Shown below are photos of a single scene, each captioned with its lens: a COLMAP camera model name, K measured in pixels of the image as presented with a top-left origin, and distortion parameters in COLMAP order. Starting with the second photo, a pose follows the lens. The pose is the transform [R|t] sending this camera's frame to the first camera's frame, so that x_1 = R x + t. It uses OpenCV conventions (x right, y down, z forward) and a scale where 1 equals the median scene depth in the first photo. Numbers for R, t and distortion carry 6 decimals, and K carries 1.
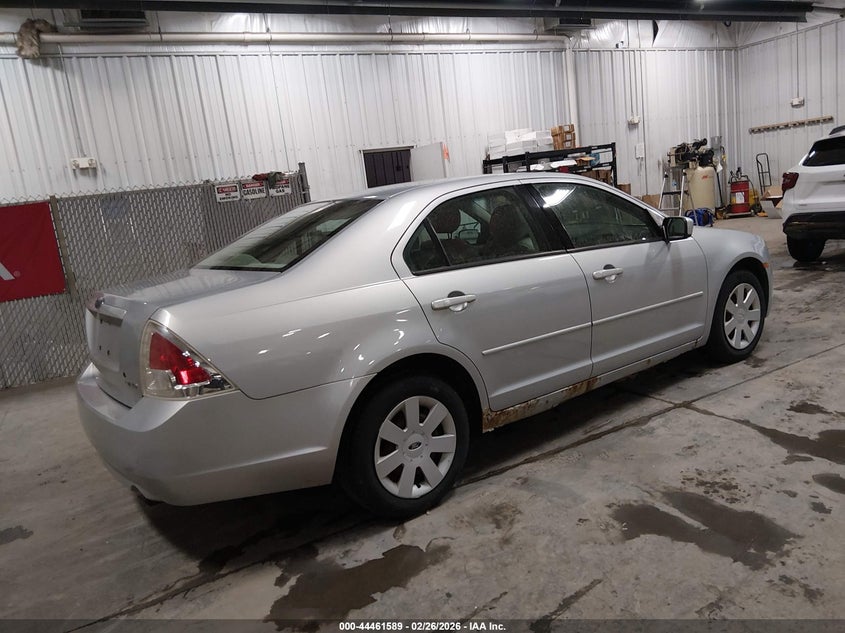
lens RADIAL K [[635.3, 0, 418.3], [0, 635.3, 290.5], [0, 0, 1]] dist [0.118347, -0.192299]
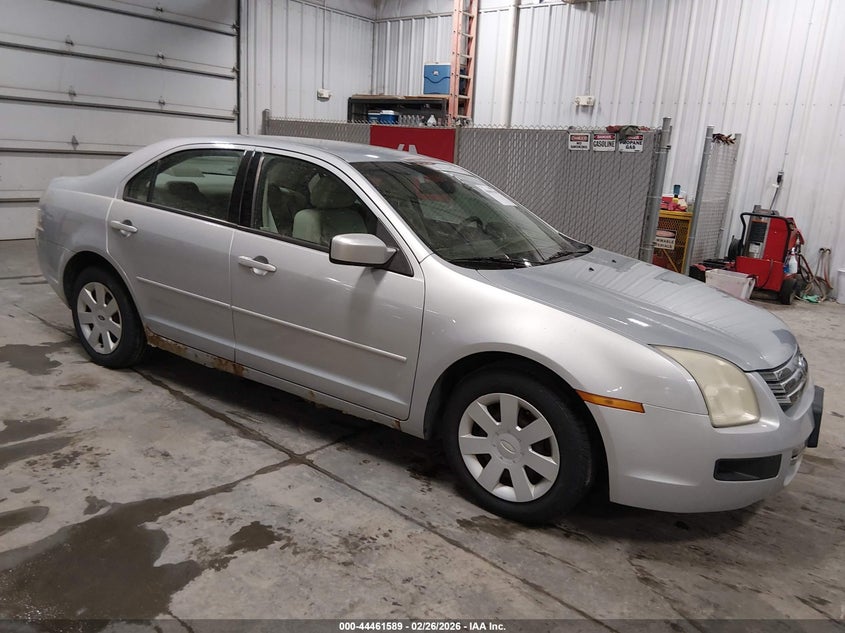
lens RADIAL K [[635.3, 0, 418.3], [0, 635.3, 290.5], [0, 0, 1]] dist [0.118347, -0.192299]
pose [[0.350809, 0.336556, -0.873878, 1.178665], [-0.246770, 0.933425, 0.260426, -0.284424], [0.903348, 0.124287, 0.410506, 0.845522]]
